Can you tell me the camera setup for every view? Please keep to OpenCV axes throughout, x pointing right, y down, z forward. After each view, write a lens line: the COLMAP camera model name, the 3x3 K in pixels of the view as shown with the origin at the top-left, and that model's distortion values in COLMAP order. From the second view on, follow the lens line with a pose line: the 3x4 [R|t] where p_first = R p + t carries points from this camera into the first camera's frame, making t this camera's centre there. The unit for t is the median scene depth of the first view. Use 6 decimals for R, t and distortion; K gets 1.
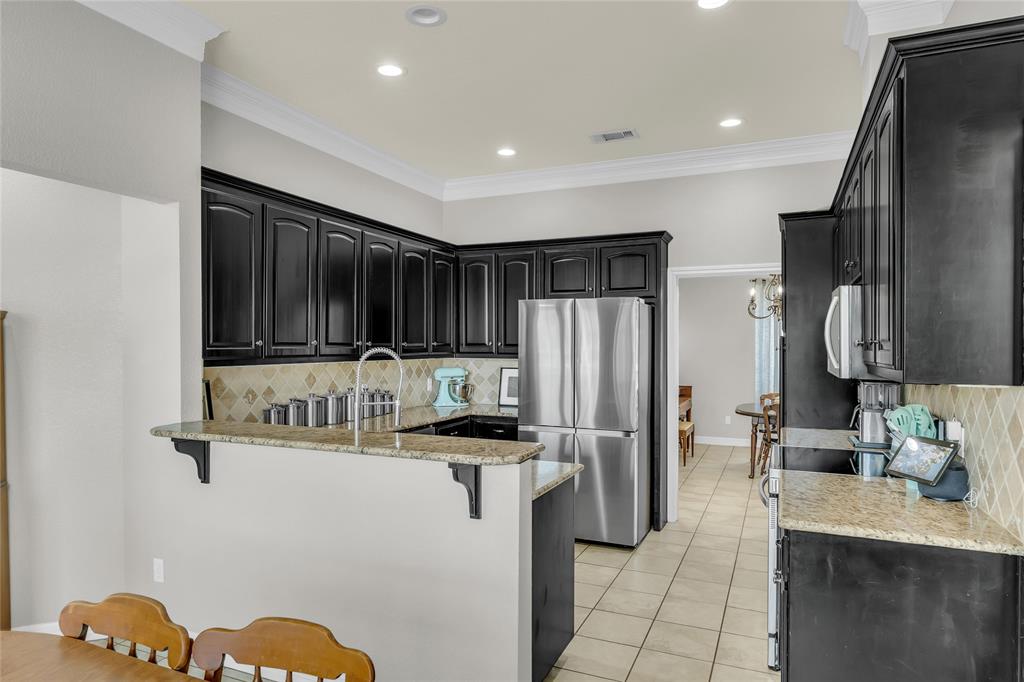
lens RADIAL K [[615.7, 0, 515.1], [0, 615.7, 342.4], [0, 0, 1]] dist [-0.005501, -0.005292]
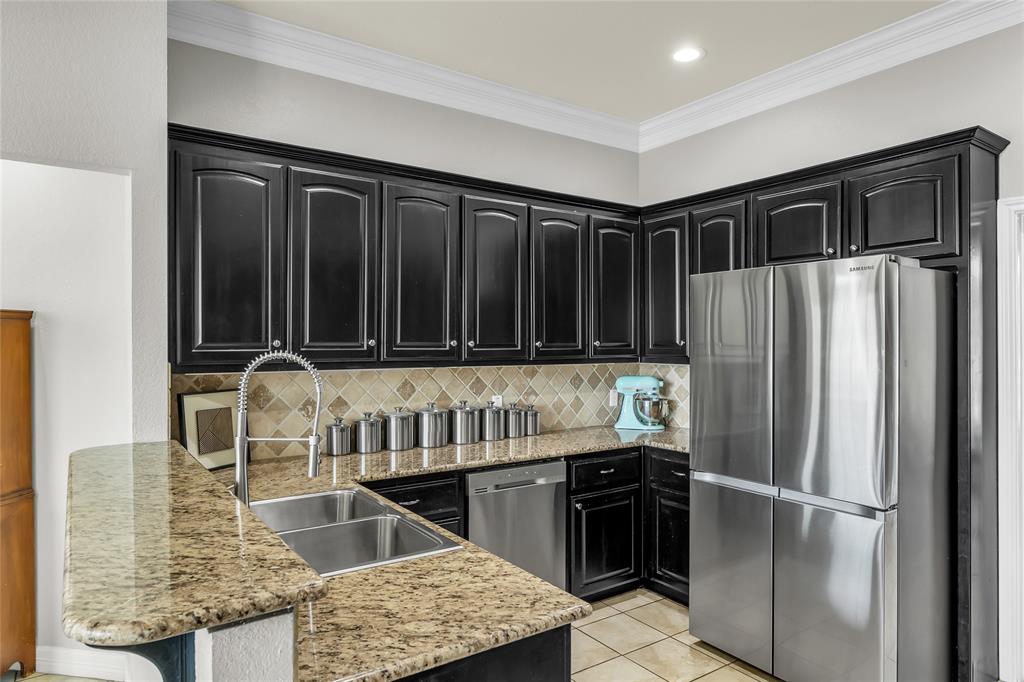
lens RADIAL K [[615.7, 0, 508.6], [0, 615.7, 340.9], [0, 0, 1]] dist [-0.005501, -0.005292]
pose [[0.848048, -0.003685, -0.529907, 0.167702], [0.002538, 0.999993, -0.002893, 0.000618], [0.529914, 0.001108, 0.848051, 0.325583]]
